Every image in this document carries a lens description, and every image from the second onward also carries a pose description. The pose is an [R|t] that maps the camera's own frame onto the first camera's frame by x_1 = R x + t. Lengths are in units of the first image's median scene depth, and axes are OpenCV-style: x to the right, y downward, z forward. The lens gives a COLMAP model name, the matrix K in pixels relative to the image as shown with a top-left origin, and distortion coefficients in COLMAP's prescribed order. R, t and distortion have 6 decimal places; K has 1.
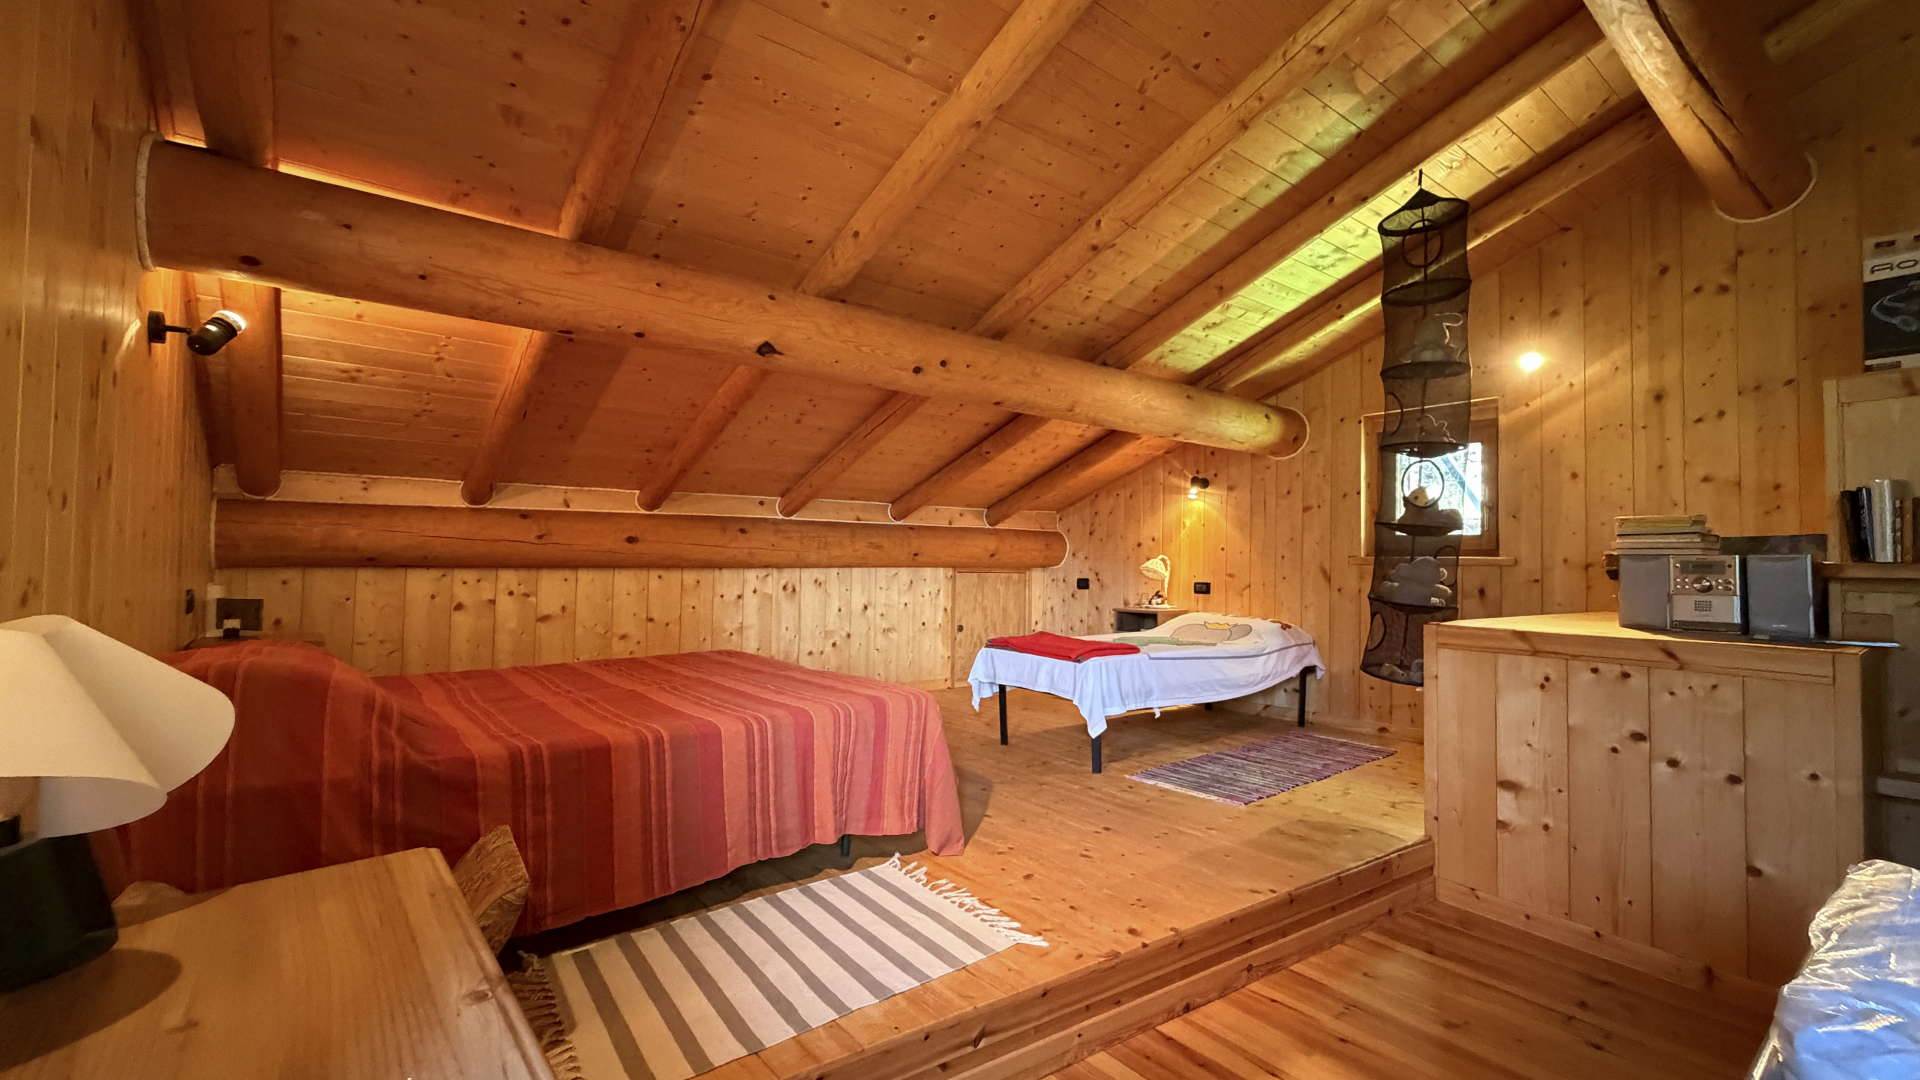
lens RADIAL K [[760.9, 0, 961.4], [0, 760.9, 543.9], [0, 0, 1]] dist [-0.000911, 0.000435]
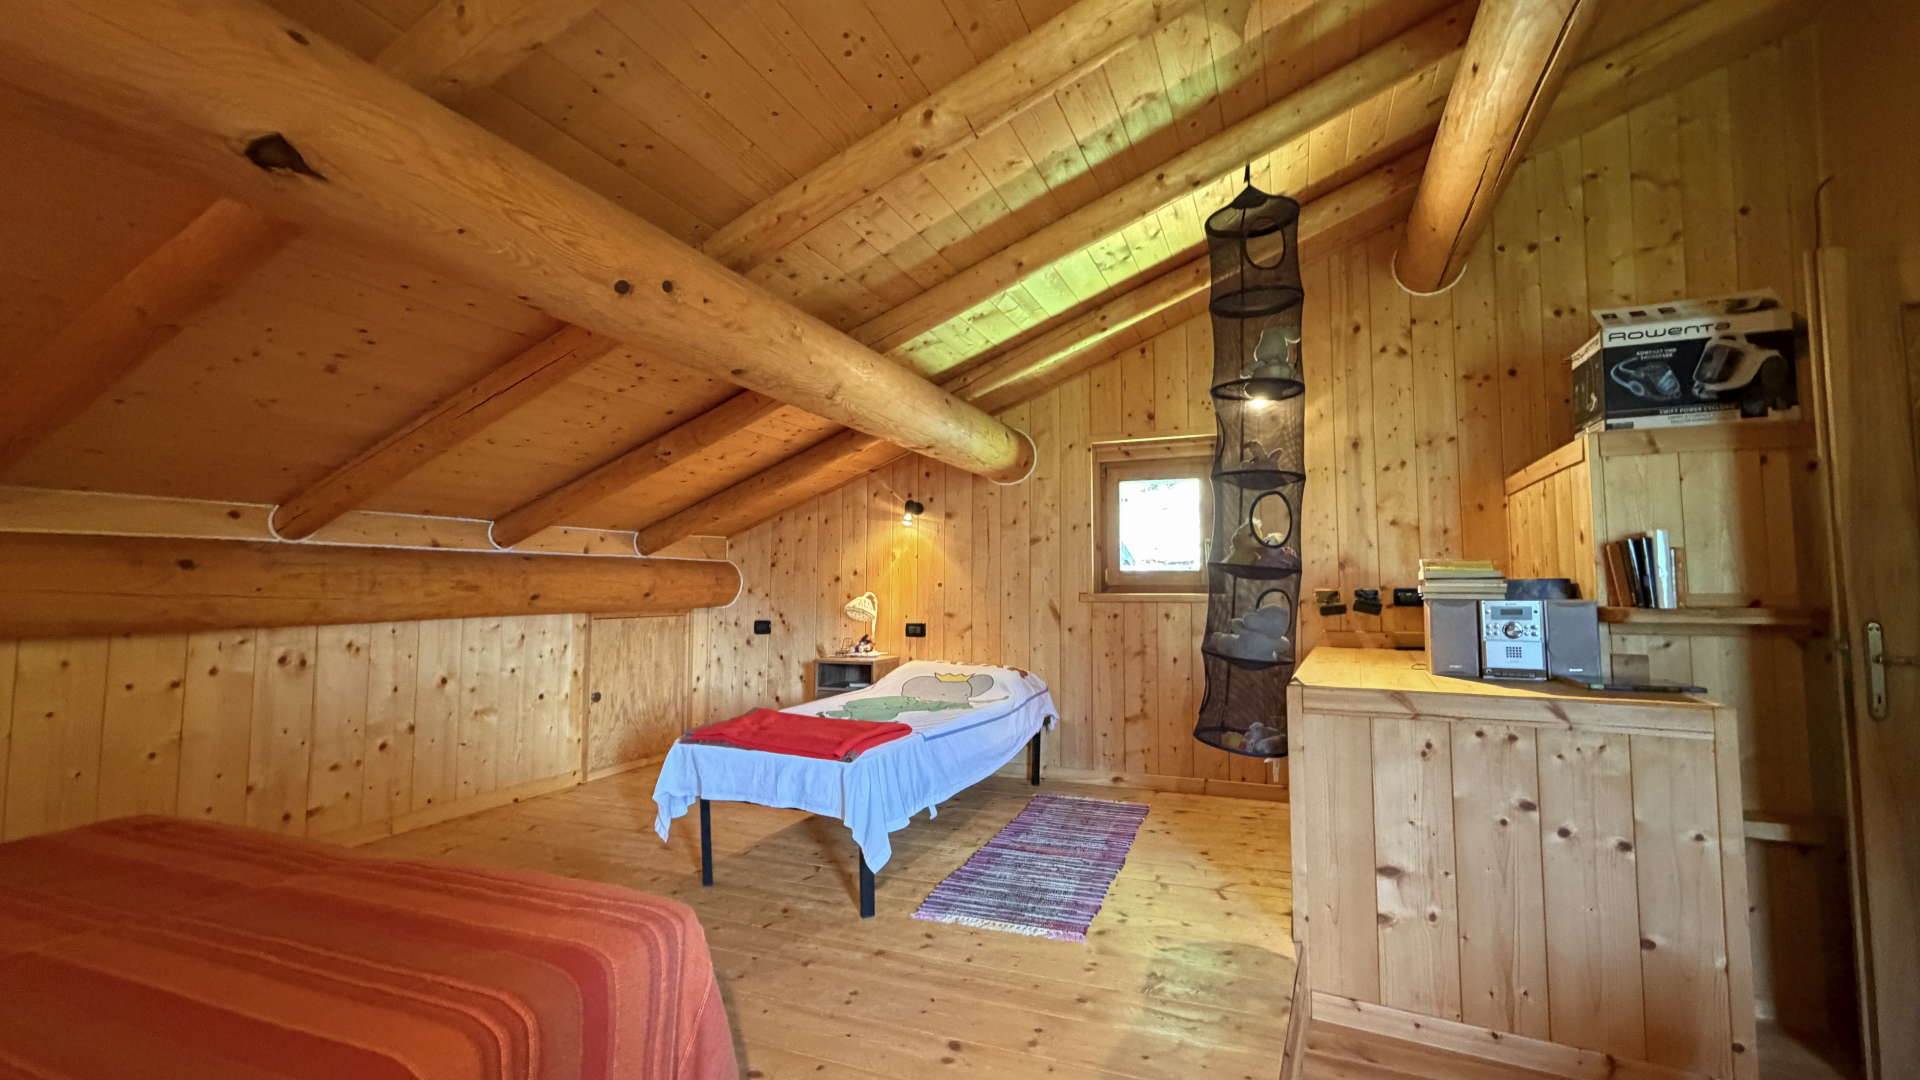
lens RADIAL K [[760.9, 0, 957.0], [0, 760.9, 543.6], [0, 0, 1]] dist [-0.000911, 0.000435]
pose [[0.871773, 0.015639, 0.489660, -0.094881], [-0.000657, 0.999527, -0.030753, -0.019325], [-0.489909, 0.026488, 0.871371, 0.328683]]
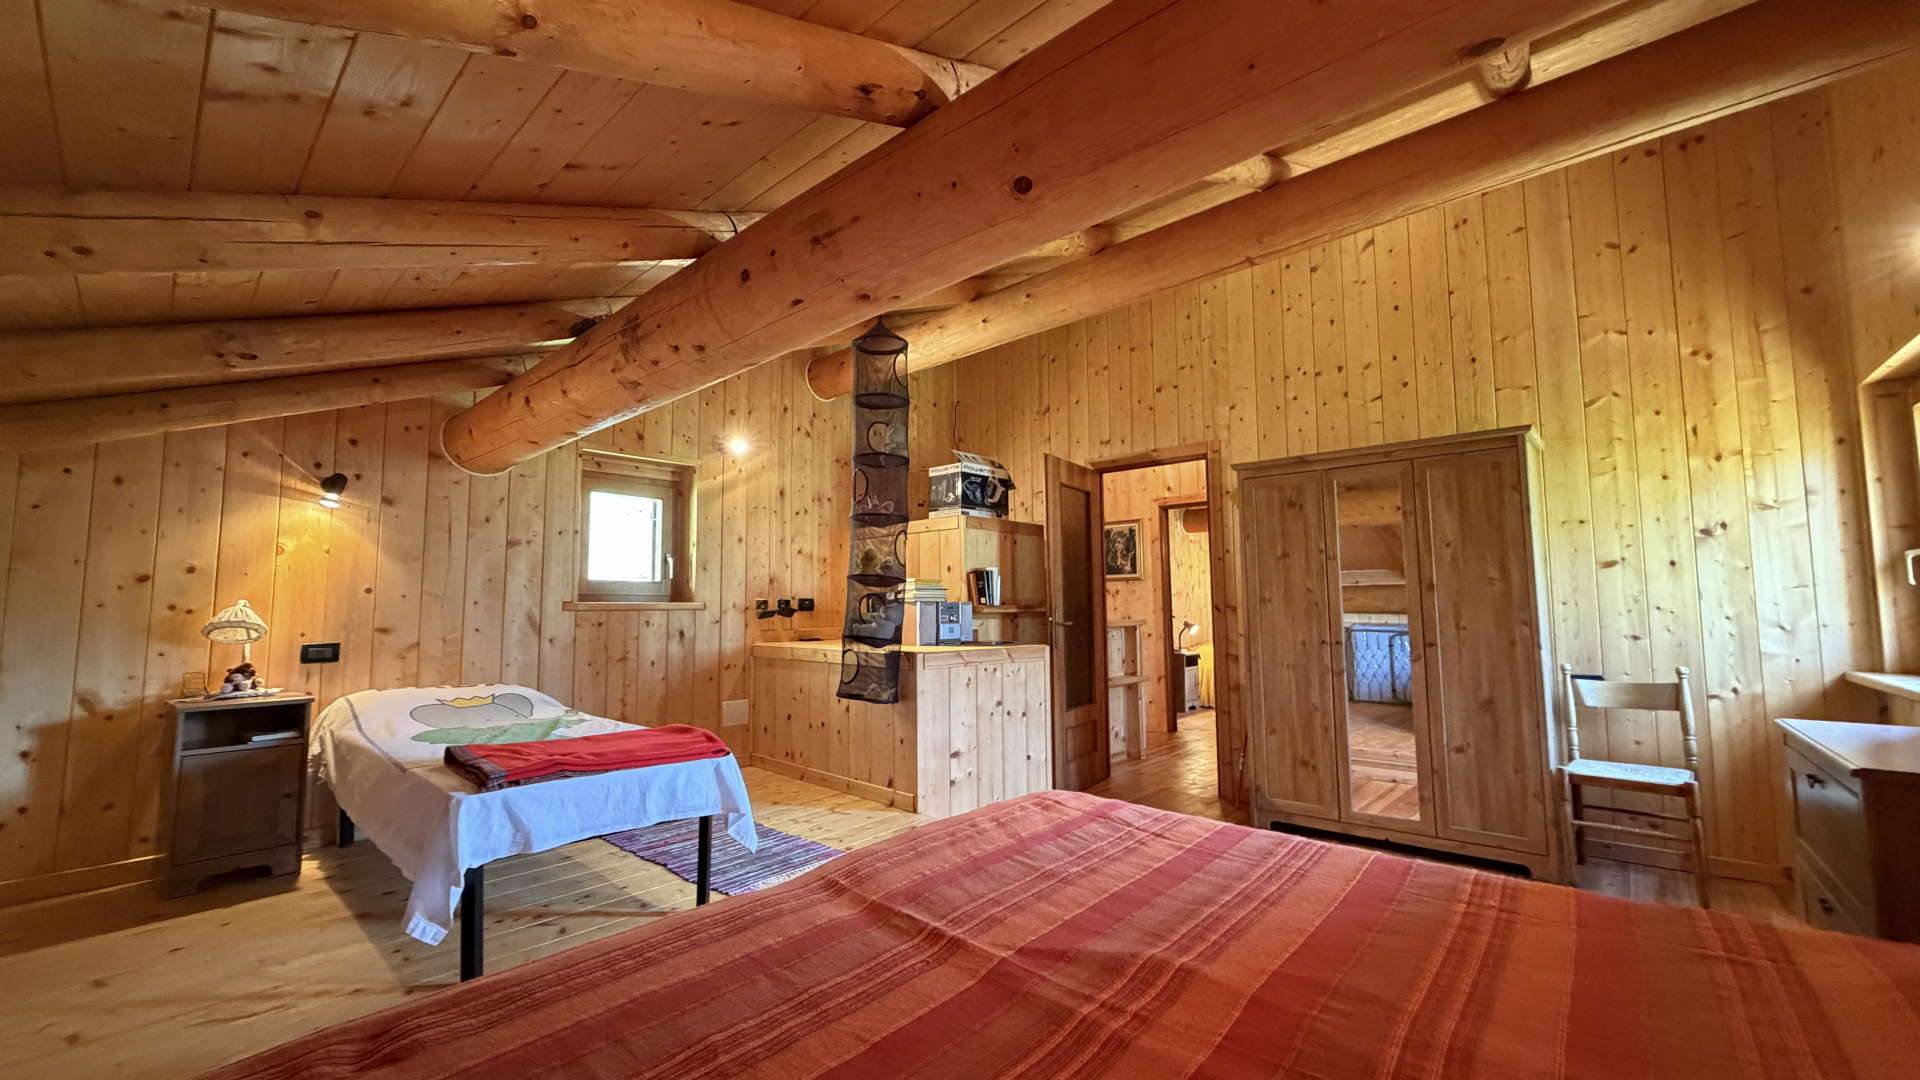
lens RADIAL K [[760.9, 0, 953.7], [0, 760.9, 540.5], [0, 0, 1]] dist [-0.000911, 0.000435]
pose [[-0.155707, 0.077790, 0.984736, -0.552640], [-0.017942, 0.996507, -0.081557, 0.011436], [-0.987640, -0.030367, -0.153767, 0.858733]]
